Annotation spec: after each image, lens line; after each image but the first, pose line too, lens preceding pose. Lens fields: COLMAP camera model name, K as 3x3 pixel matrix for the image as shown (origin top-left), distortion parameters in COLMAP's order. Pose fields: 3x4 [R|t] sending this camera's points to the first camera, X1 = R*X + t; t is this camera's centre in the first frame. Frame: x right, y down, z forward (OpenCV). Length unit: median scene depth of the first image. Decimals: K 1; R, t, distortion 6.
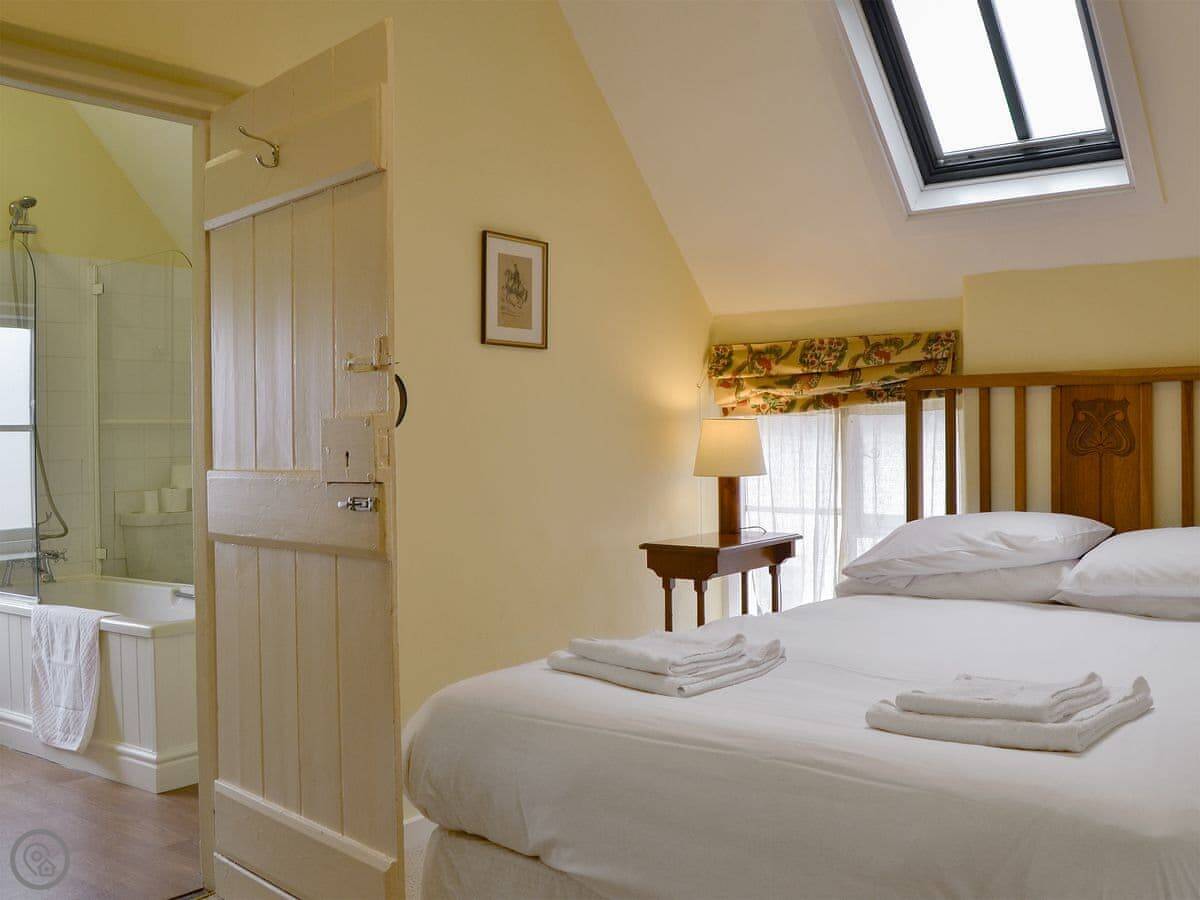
lens RADIAL K [[1016.3, 0, 600.0], [0, 1016.3, 450.0], [0, 0, 1]] dist [0.003849, -0.105496]
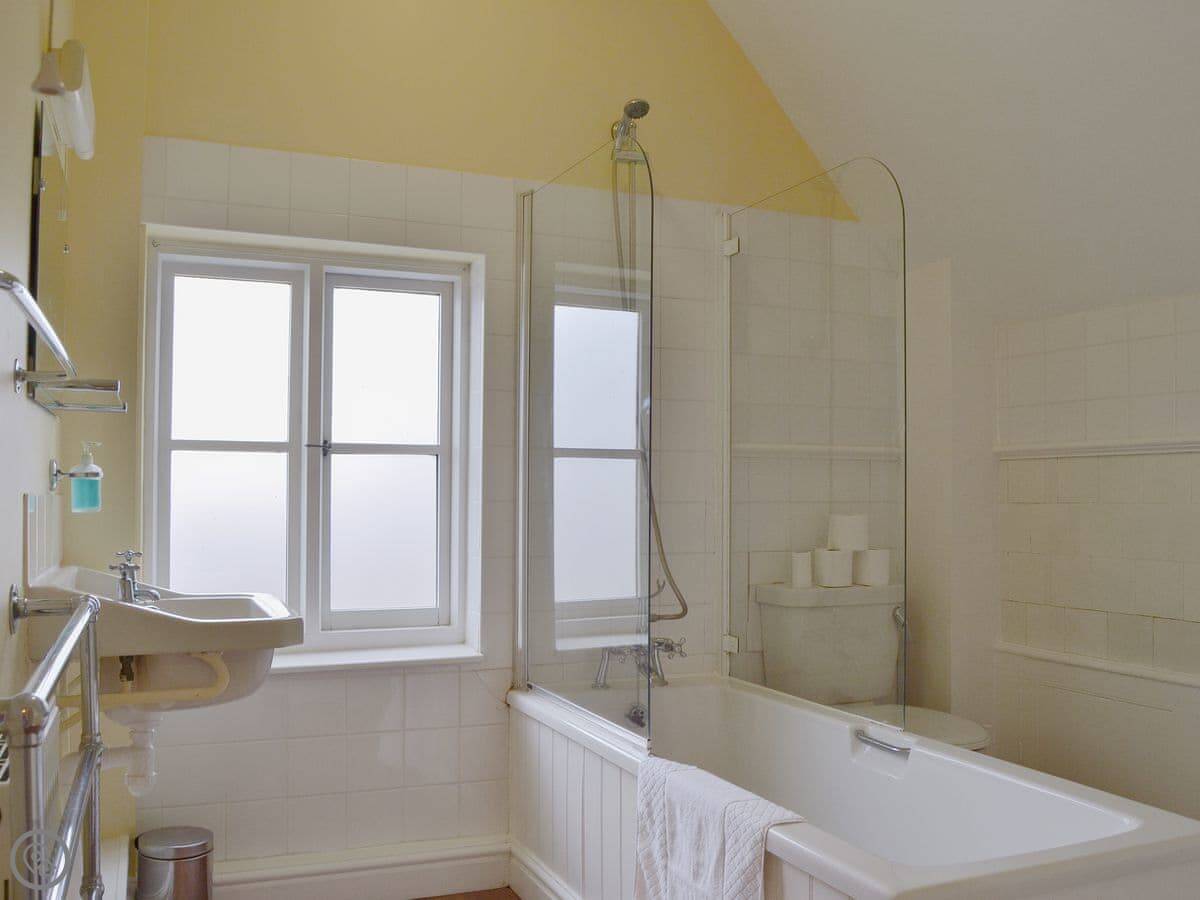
lens RADIAL K [[787.1, 0, 600.0], [0, 787.1, 450.0], [0, 0, 1]] dist [0.000382, 0.000026]
pose [[0.855234, -0.014430, -0.518040, -0.315939], [-0.015755, 0.998426, -0.053821, 0.004142], [0.518002, 0.054191, 0.853661, 0.538711]]
